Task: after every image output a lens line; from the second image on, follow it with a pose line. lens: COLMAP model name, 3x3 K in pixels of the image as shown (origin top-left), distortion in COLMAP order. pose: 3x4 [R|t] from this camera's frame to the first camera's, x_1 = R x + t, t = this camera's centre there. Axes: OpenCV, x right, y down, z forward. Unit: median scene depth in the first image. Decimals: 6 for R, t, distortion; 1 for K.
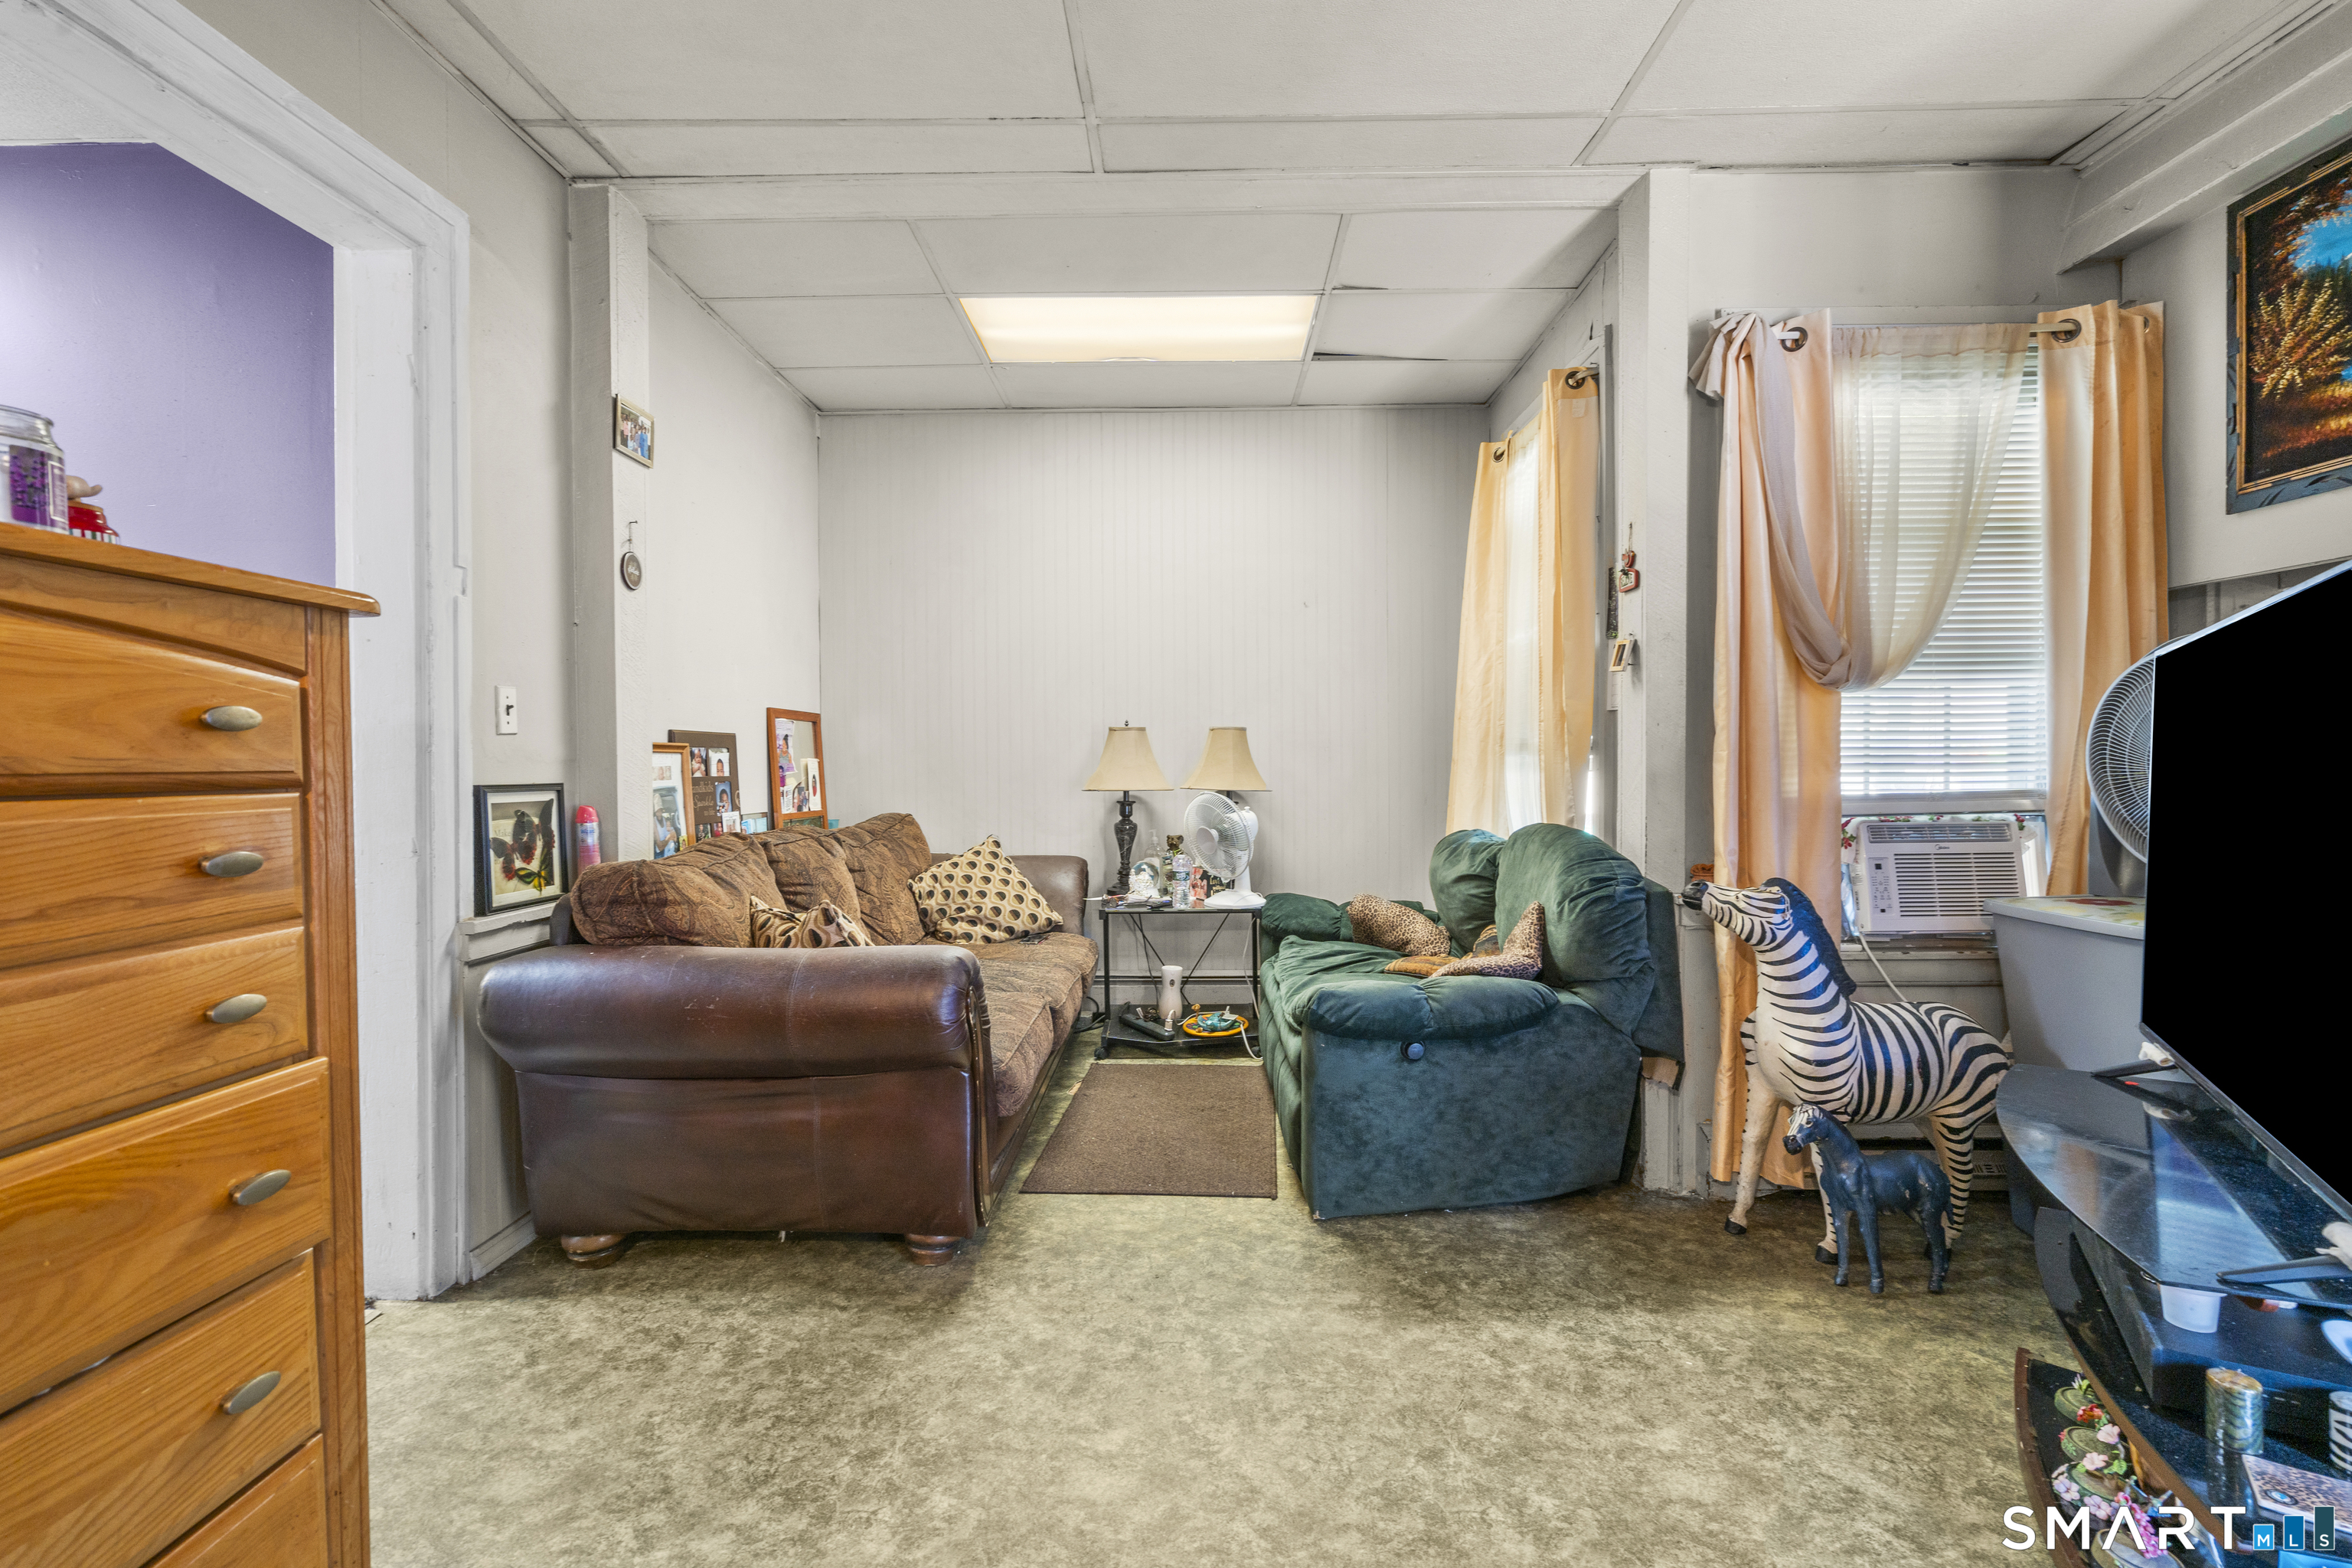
lens RADIAL K [[1067.8, 0, 1184.3], [0, 1067.8, 781.3], [0, 0, 1]] dist [-0.002247, 0.001351]
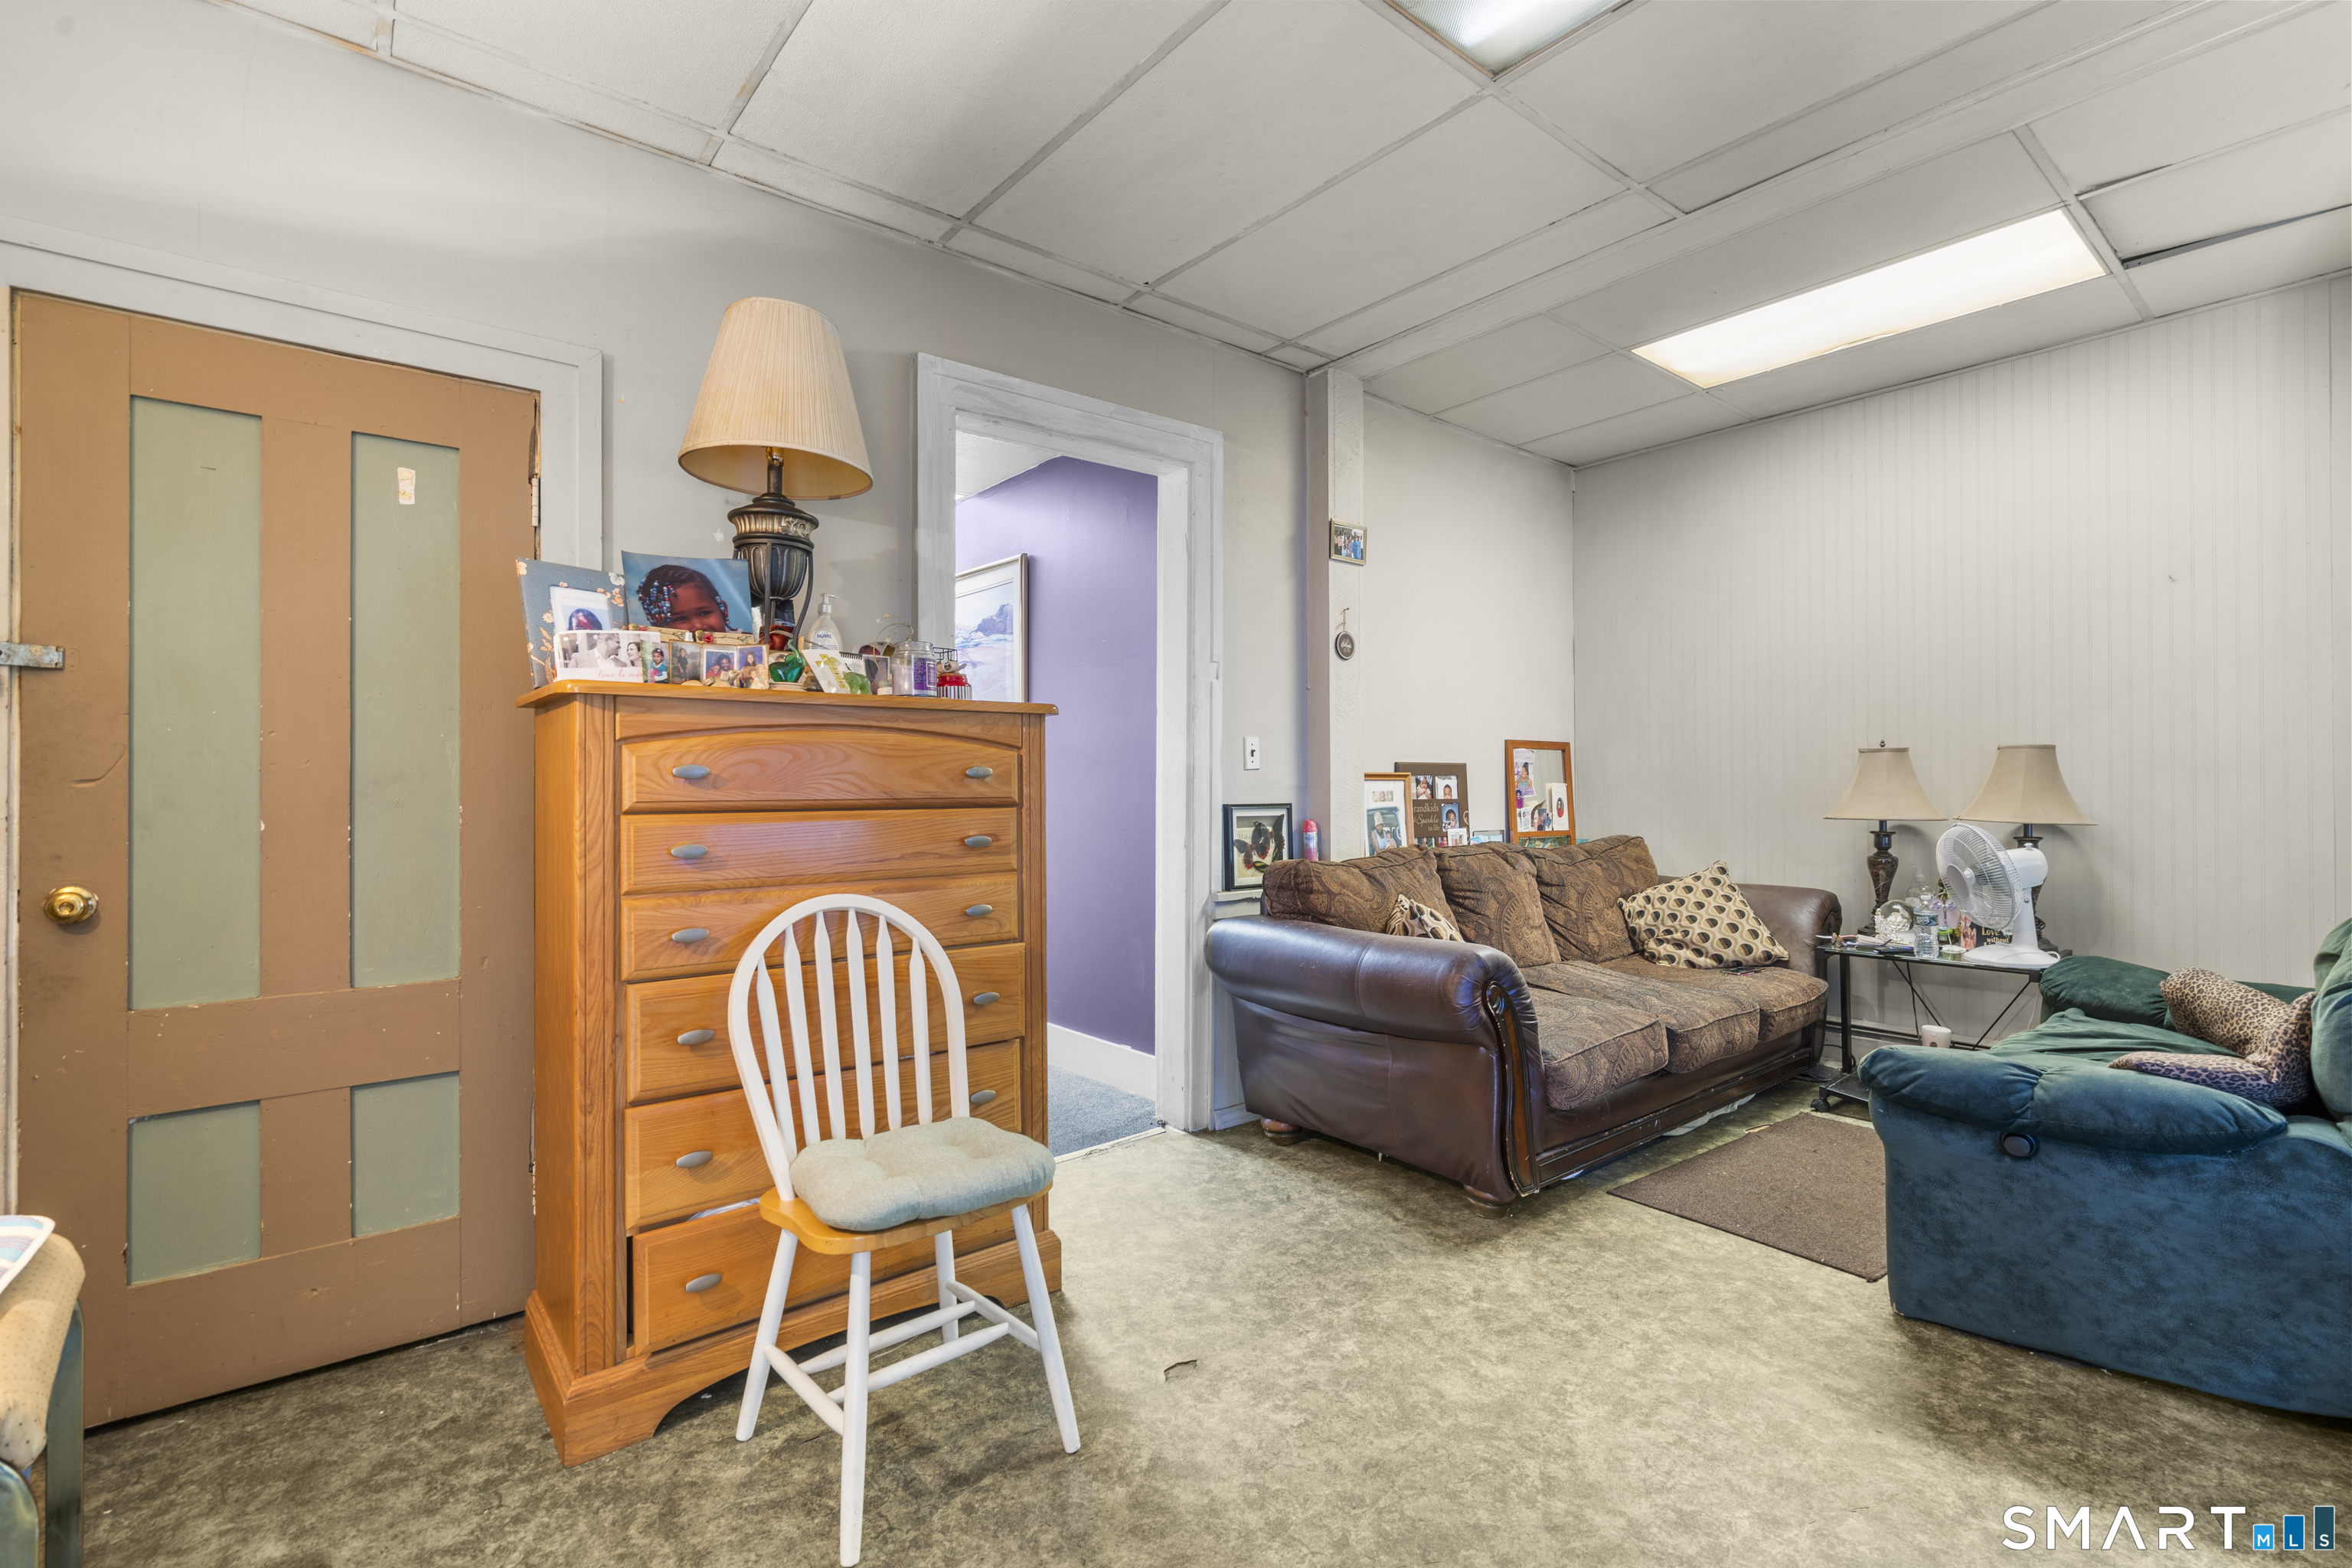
lens RADIAL K [[1065.1, 0, 1176.0], [0, 1065.1, 784.0], [0, 0, 1]] dist [-0.019793, 0.007160]
pose [[0.636438, 0.000669, -0.771328, 0.414938], [-0.012340, 0.999880, -0.009314, -0.008861], [0.771229, 0.015446, 0.636370, -0.014313]]
